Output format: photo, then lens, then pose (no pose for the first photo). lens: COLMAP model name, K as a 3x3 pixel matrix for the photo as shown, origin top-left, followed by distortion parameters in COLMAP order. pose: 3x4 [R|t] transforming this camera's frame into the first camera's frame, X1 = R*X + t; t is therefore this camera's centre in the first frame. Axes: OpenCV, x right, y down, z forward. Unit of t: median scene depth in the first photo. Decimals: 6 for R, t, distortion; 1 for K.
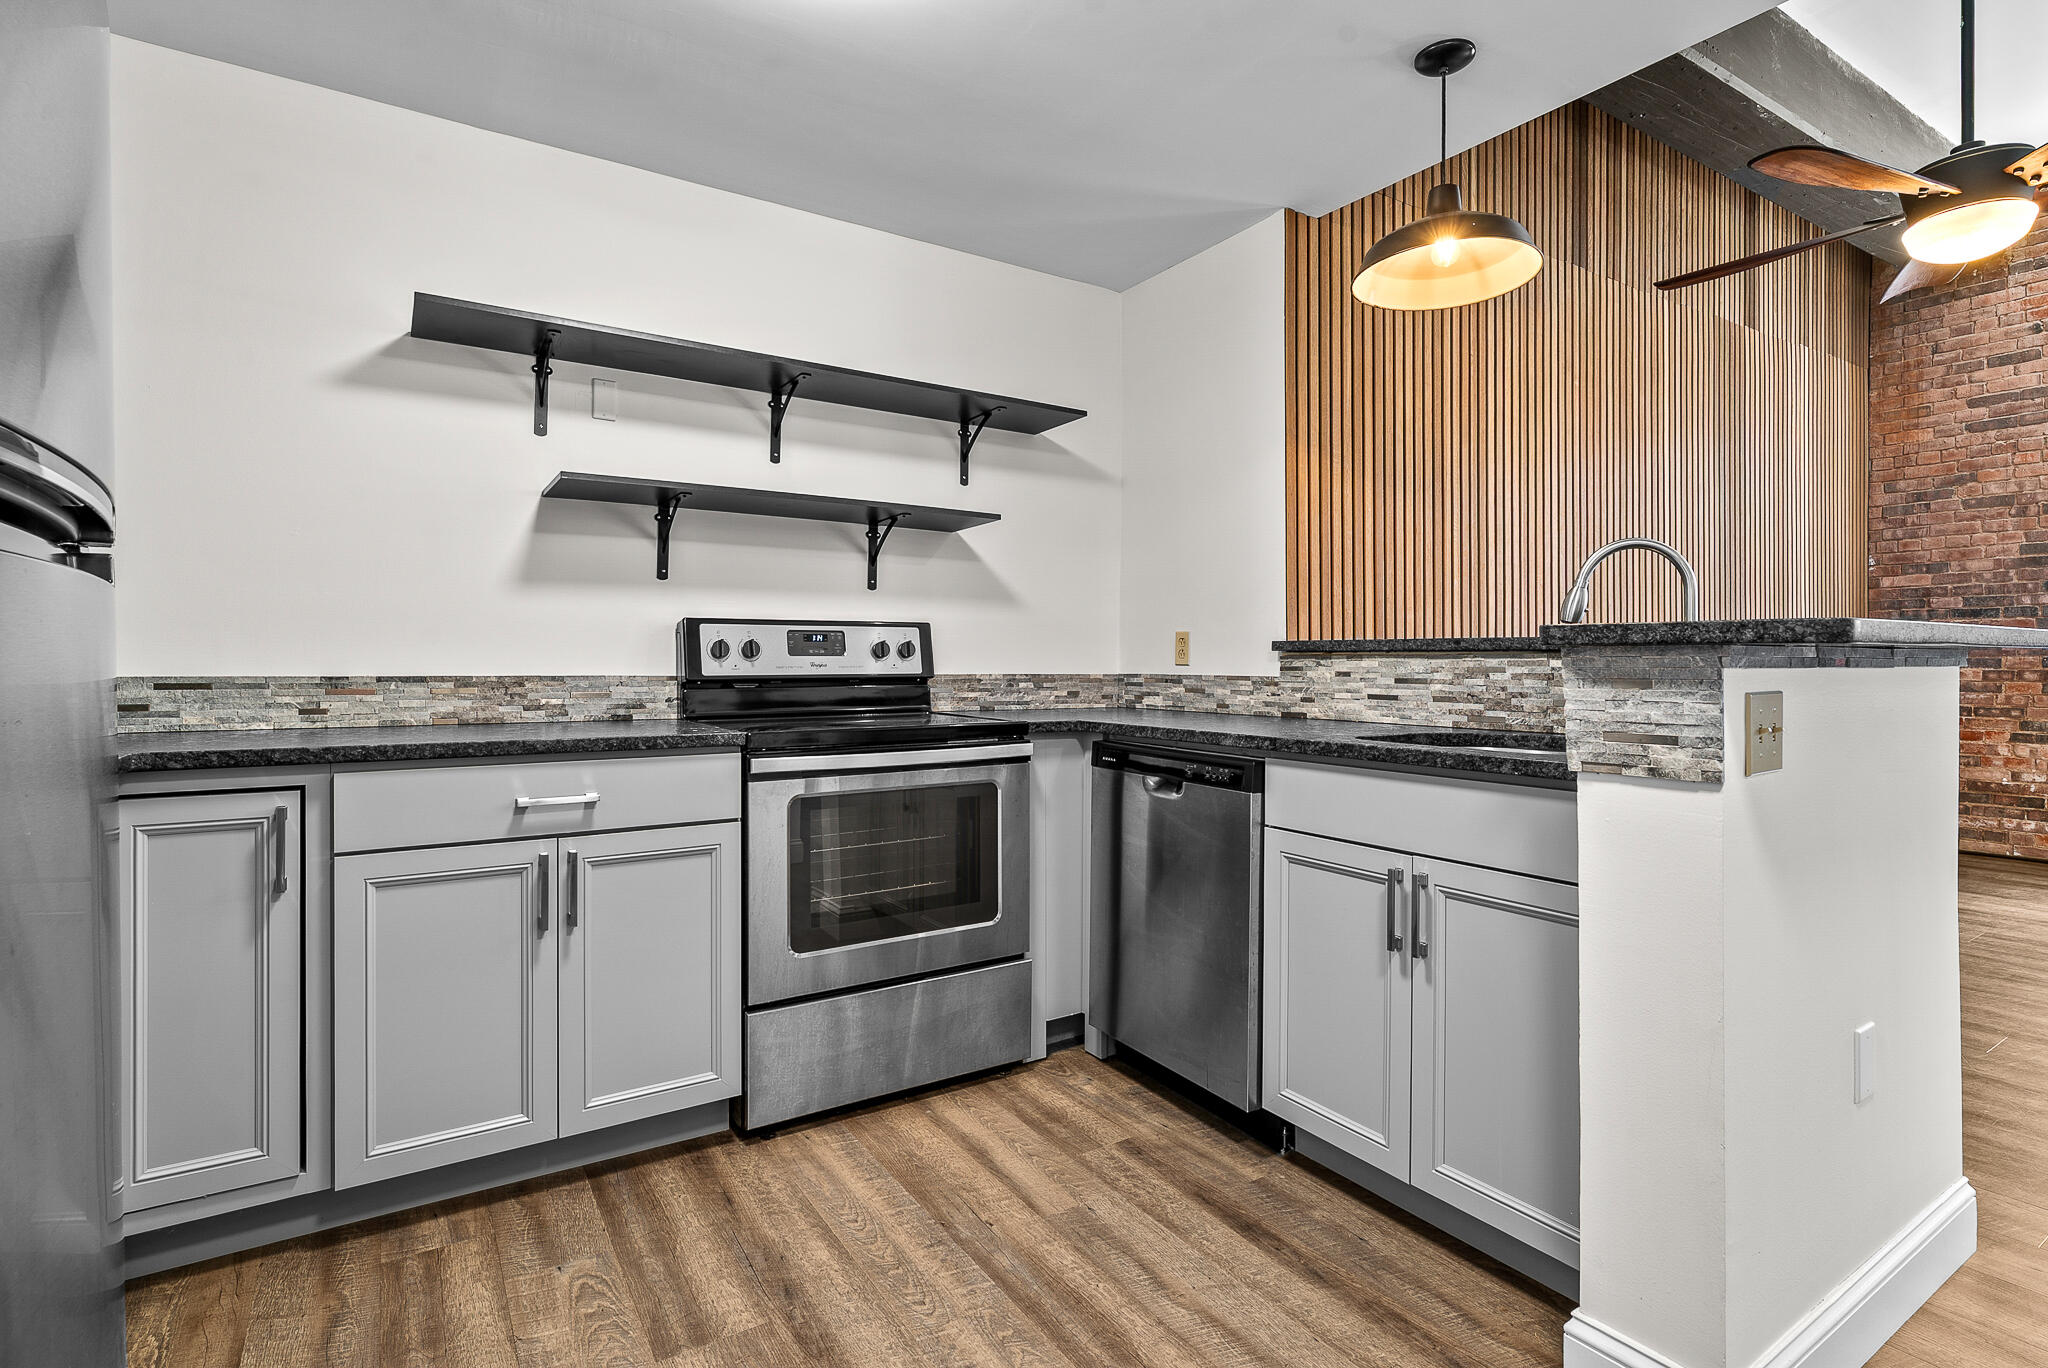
lens RADIAL K [[985.6, 0, 1022.9], [0, 985.6, 668.4], [0, 0, 1]] dist [0.001991, -0.000355]
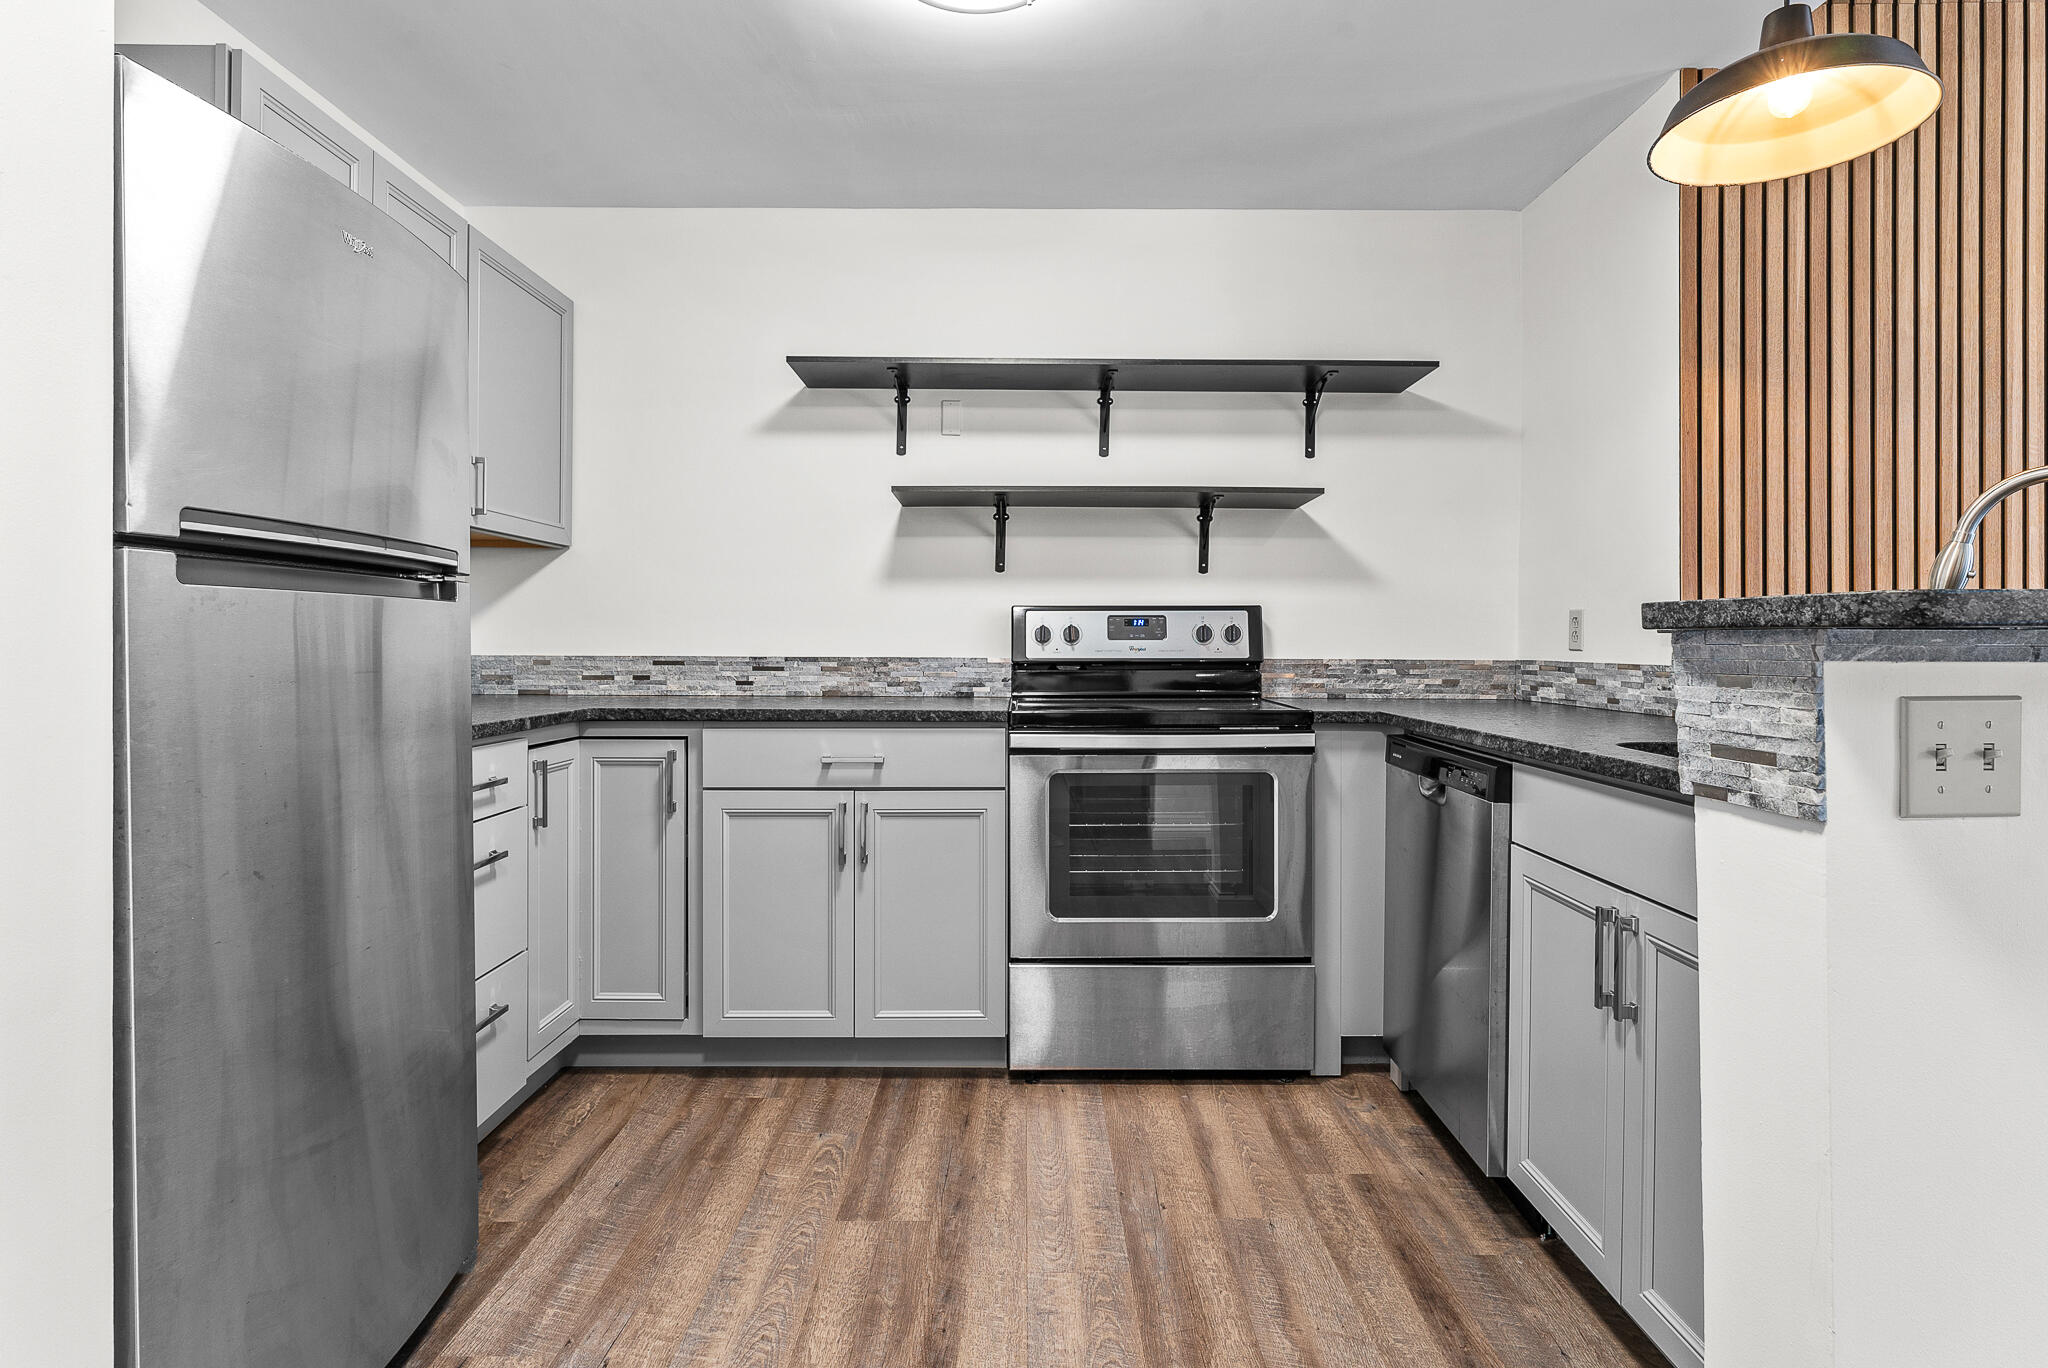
lens RADIAL K [[985.6, 0, 933.7], [0, 985.6, 655.3], [0, 0, 1]] dist [0.001991, -0.000355]
pose [[0.845687, 0.006628, -0.533639, 0.245728], [-0.004240, 0.999975, 0.005701, -0.002703], [0.533663, -0.002559, 0.845693, 0.022102]]
